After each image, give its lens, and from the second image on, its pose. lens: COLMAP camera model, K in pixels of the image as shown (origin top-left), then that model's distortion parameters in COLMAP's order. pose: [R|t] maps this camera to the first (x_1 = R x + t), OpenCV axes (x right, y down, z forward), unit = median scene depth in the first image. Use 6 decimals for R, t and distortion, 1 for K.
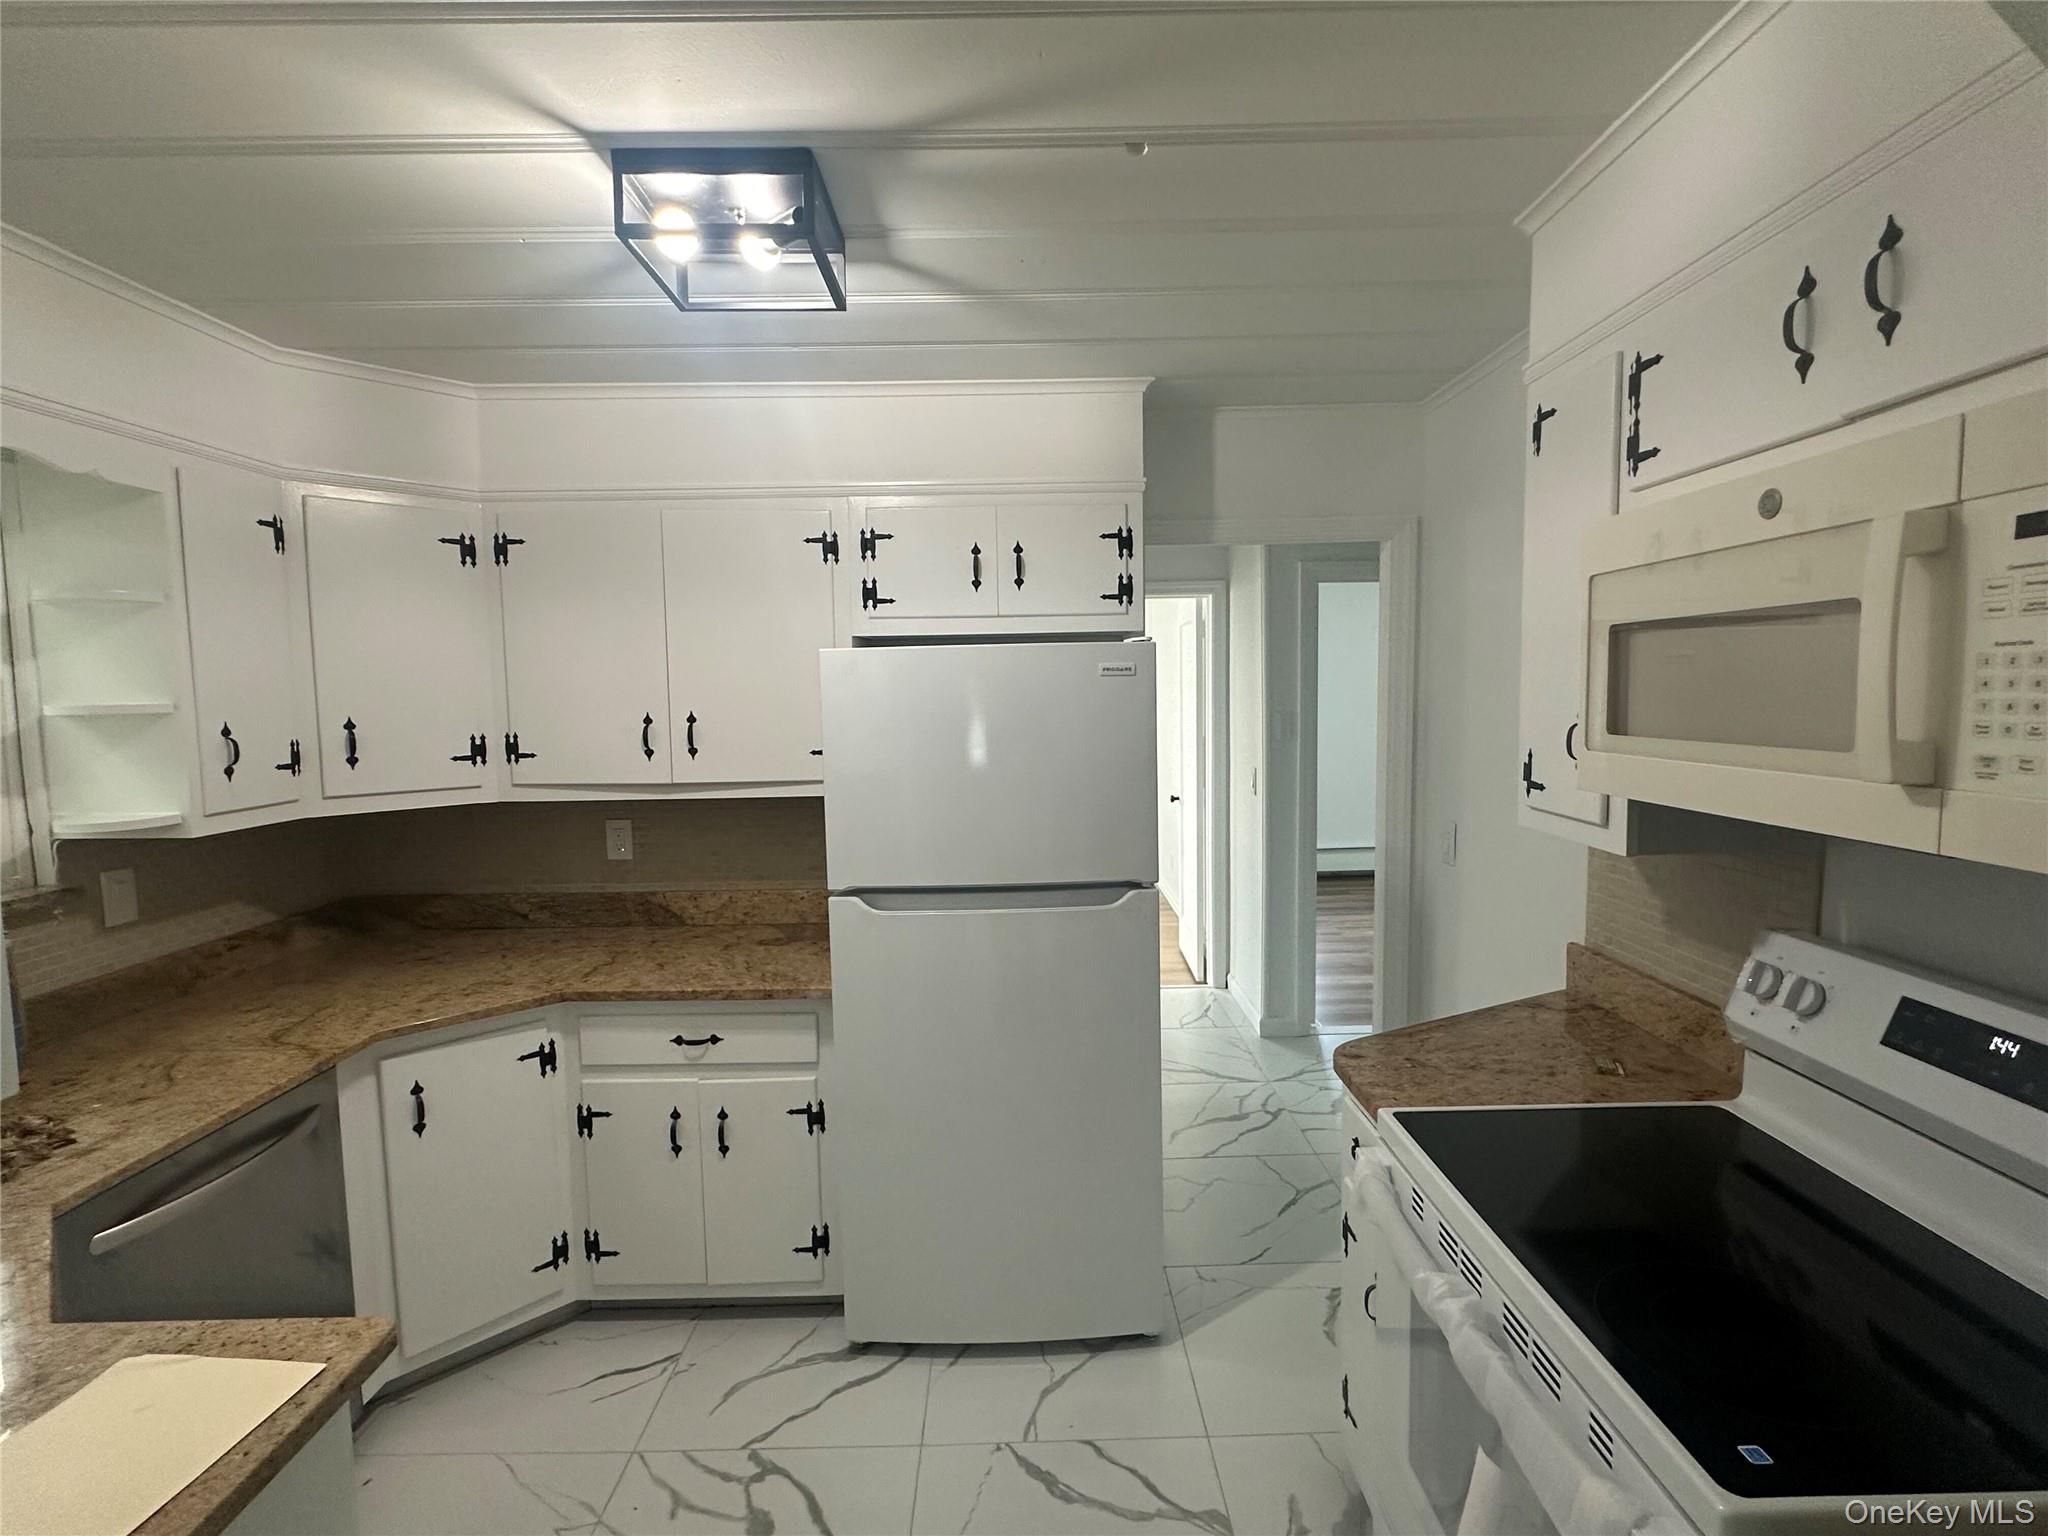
lens RADIAL K [[978.3, 0, 1037.7], [0, 978.3, 766.4], [0, 0, 1]] dist [-0.003196, 0.002840]
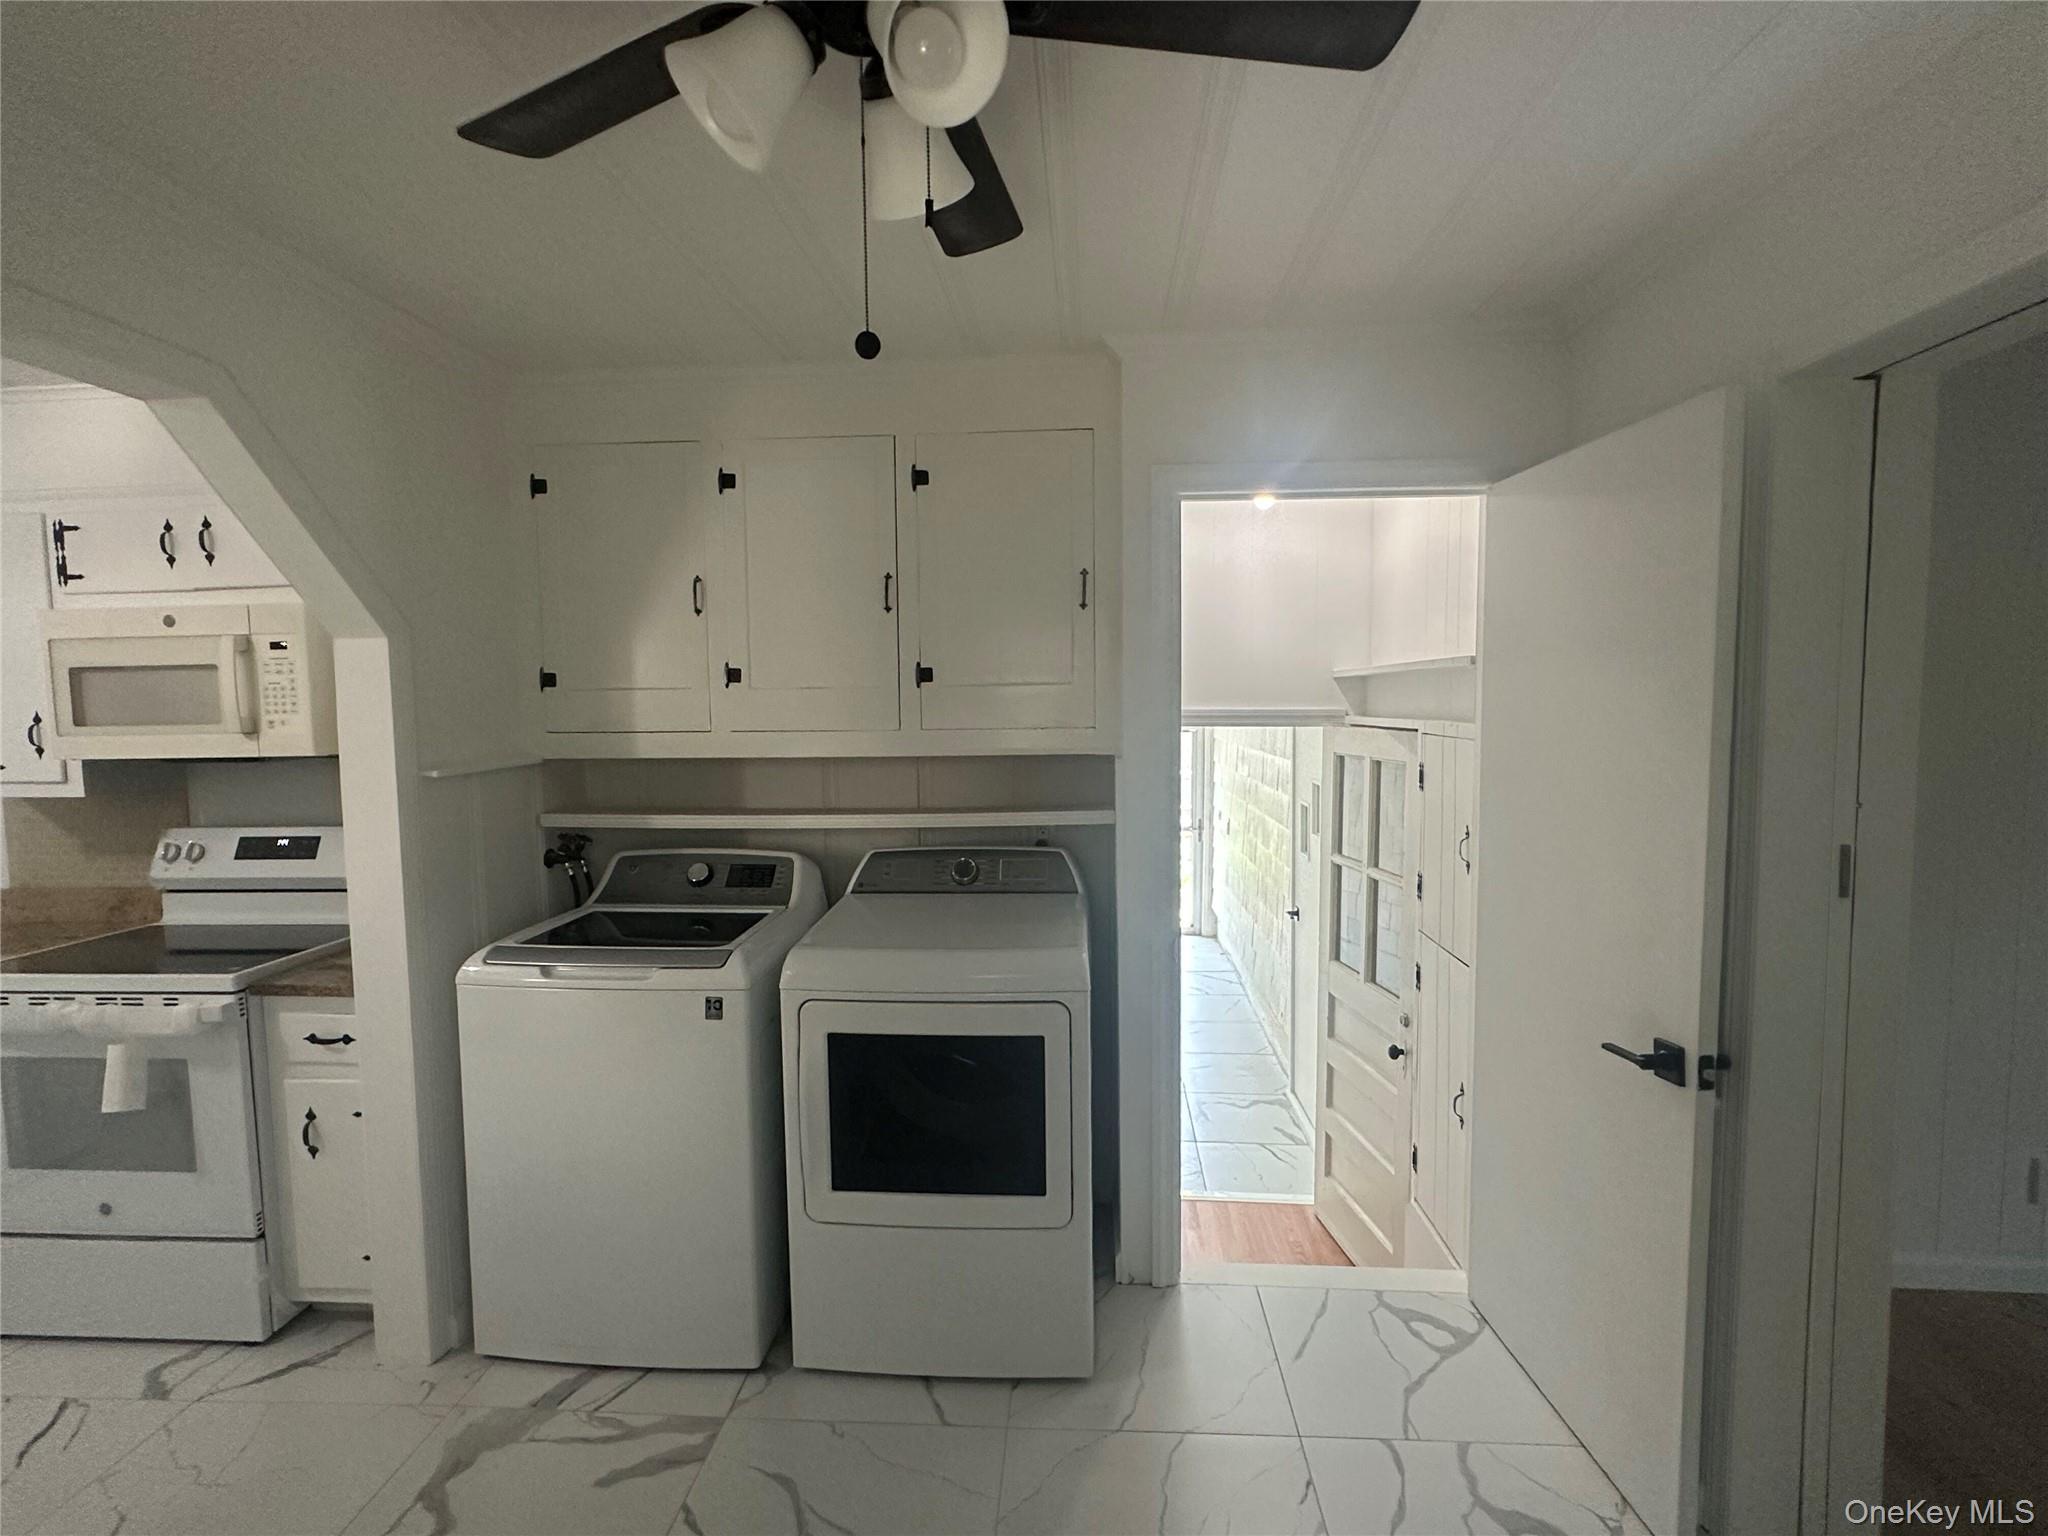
lens RADIAL K [[978.3, 0, 1022.9], [0, 978.3, 771.8], [0, 0, 1]] dist [-0.003196, 0.002840]
pose [[0.089998, -0.056331, 0.994348, -1.137421], [0.095537, 0.994283, 0.047681, 0.140056], [-0.991349, 0.090705, 0.094865, -0.977902]]
